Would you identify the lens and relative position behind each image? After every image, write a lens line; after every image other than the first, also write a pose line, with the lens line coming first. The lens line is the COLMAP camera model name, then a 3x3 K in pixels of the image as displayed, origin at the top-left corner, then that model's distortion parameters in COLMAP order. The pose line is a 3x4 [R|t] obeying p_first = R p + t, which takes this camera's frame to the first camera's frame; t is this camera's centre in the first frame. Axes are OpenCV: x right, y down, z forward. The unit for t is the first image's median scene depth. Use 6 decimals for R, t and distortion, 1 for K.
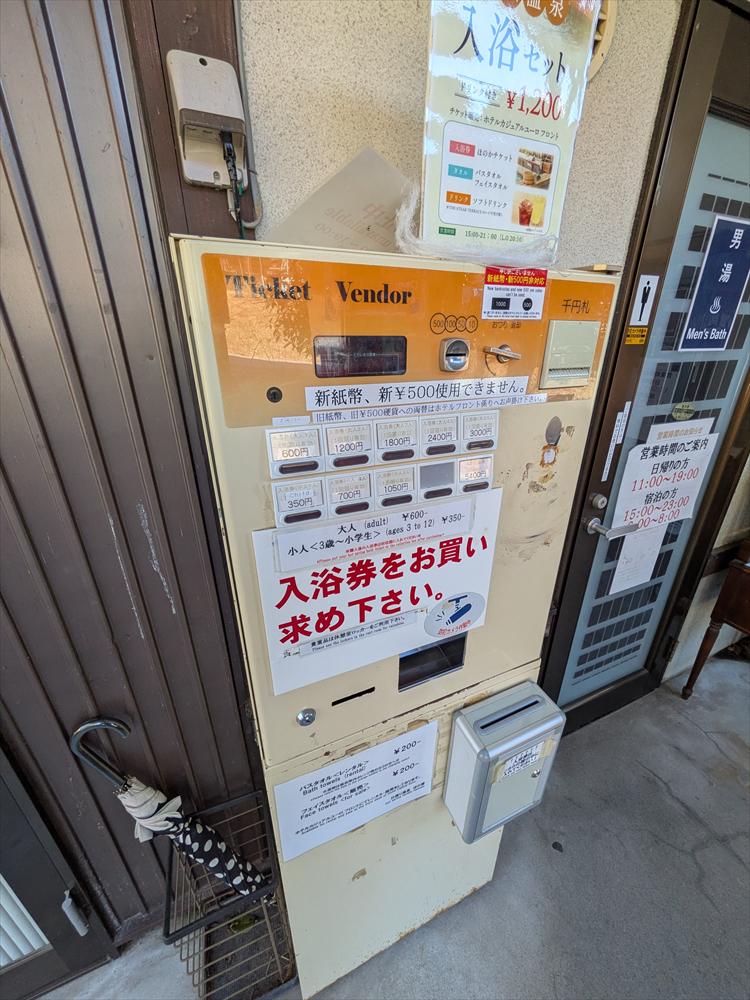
lens RADIAL K [[399.6, 0, 378.1], [0, 399.6, 505.0], [0, 0, 1]] dist [0.001202, -0.000094]
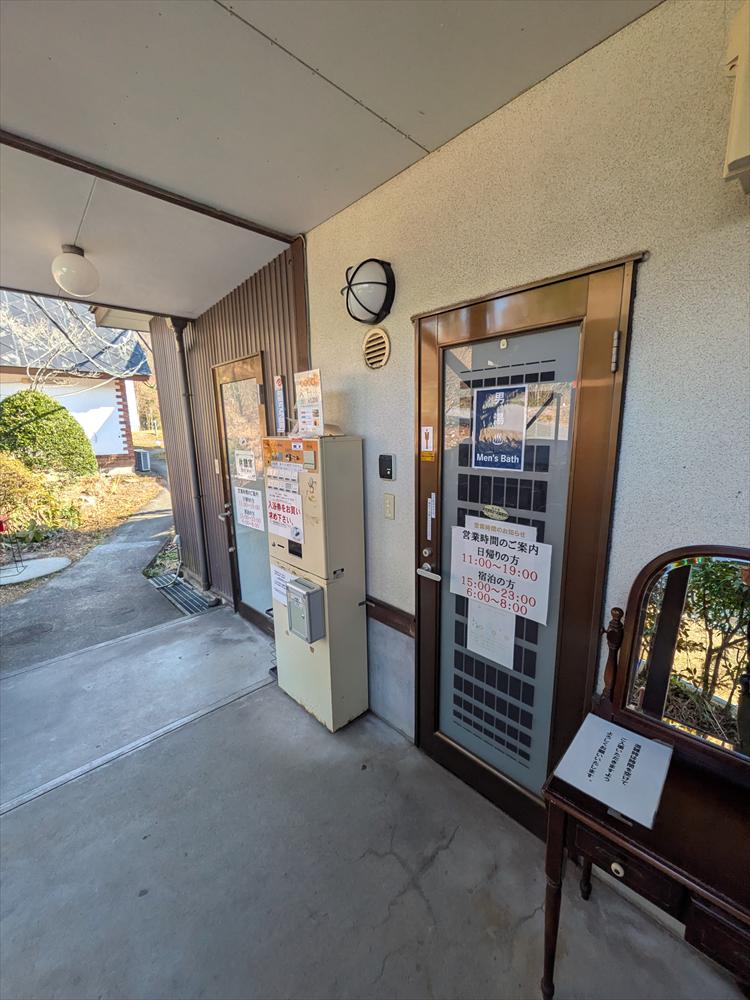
lens RADIAL K [[399.6, 0, 378.6], [0, 399.6, 505.4], [0, 0, 1]] dist [0.001202, -0.000094]
pose [[0.330469, 0.168339, -0.928683, 2.034542], [-0.363698, 0.930688, 0.039282, -0.184580], [0.870927, 0.324779, 0.368788, 0.191309]]
